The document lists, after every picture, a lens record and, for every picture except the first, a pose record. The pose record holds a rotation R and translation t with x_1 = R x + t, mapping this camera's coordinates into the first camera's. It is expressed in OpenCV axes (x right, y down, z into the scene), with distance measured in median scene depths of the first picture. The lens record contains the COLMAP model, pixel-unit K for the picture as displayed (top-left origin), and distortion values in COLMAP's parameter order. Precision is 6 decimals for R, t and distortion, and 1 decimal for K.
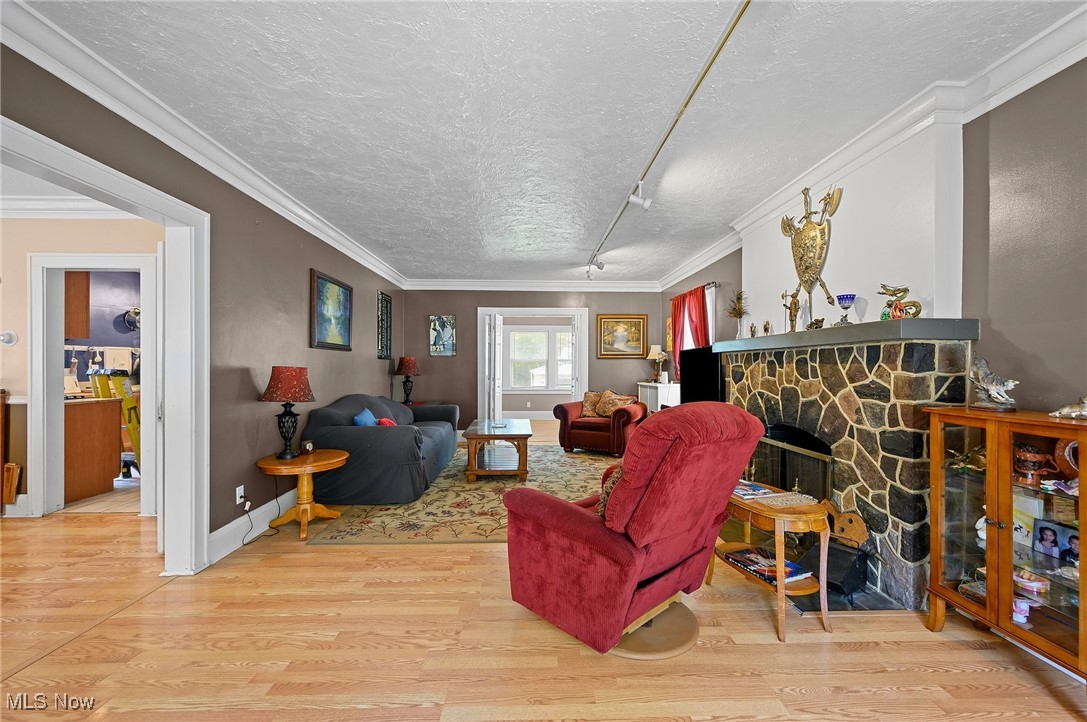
lens RADIAL K [[428.0, 0, 541.6], [0, 428.0, 367.5], [0, 0, 1]] dist [0.000584, 0.000044]
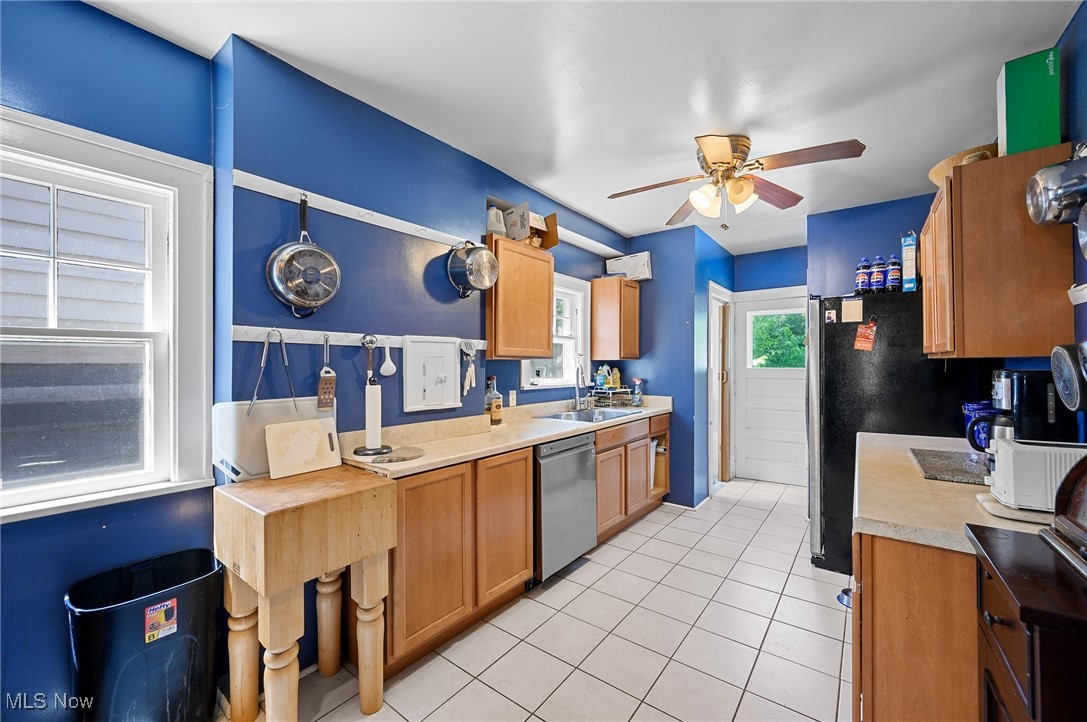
lens RADIAL K [[428.0, 0, 540.3], [0, 428.0, 361.4], [0, 0, 1]] dist [0.000584, 0.000044]
pose [[0.781191, -0.007317, -0.624249, -1.130045], [0.000931, 0.999944, -0.010556, -0.035217], [0.624291, 0.007665, 0.781154, 1.280382]]
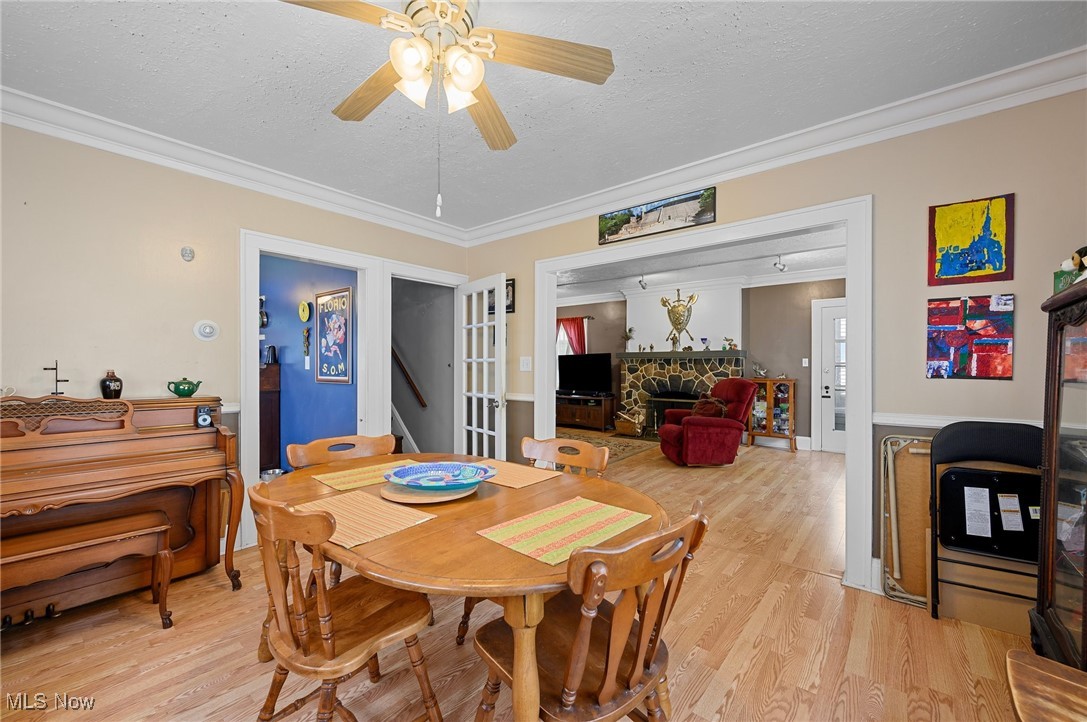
lens RADIAL K [[428.0, 0, 542.2], [0, 428.0, 365.3], [0, 0, 1]] dist [0.000584, 0.000044]
pose [[0.658400, -0.000942, 0.752668, -1.424036], [0.001157, 0.999999, 0.000240, -0.004519], [-0.752667, 0.000713, 0.658401, 0.021817]]
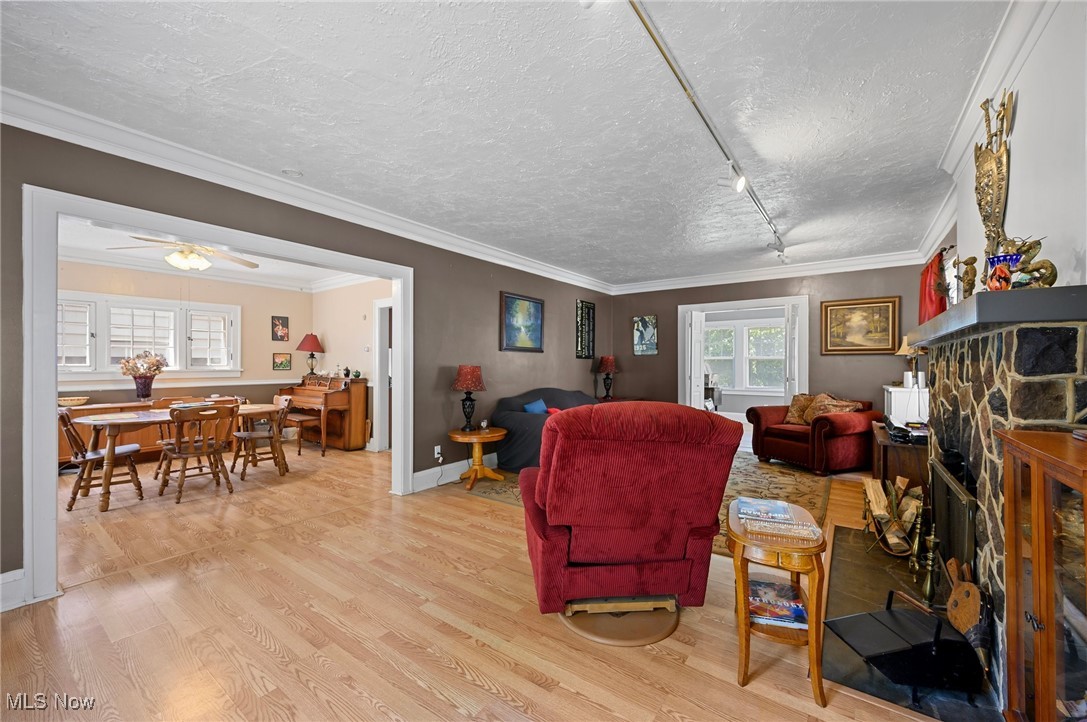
lens RADIAL K [[428.0, 0, 545.0], [0, 428.0, 362.7], [0, 0, 1]] dist [0.000584, 0.000044]
pose [[0.793871, -0.003813, -0.608074, 0.413893], [-0.000281, 0.999978, -0.006638, -0.001314], [0.608086, 0.005440, 0.793853, 0.039143]]
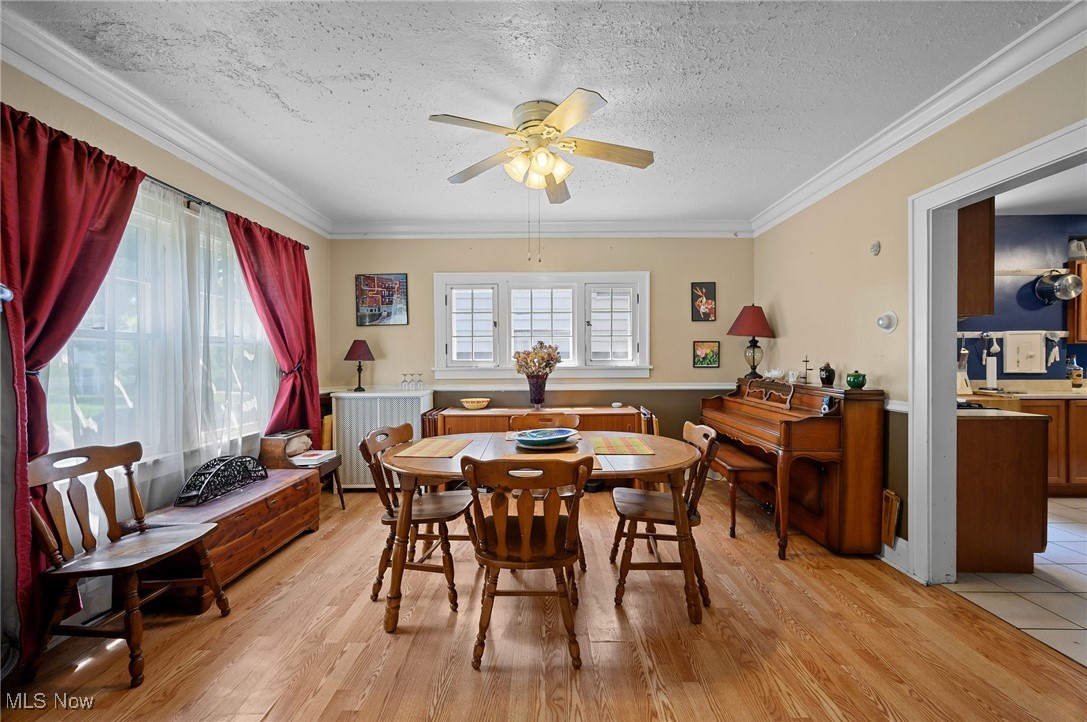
lens RADIAL K [[428.0, 0, 542.9], [0, 428.0, 361.1], [0, 0, 1]] dist [0.000584, 0.000044]
pose [[-0.022685, 0.002023, -0.999741, -0.485659], [0.000263, 0.999998, 0.002017, -0.002033], [0.999743, -0.000217, -0.022685, 0.417421]]
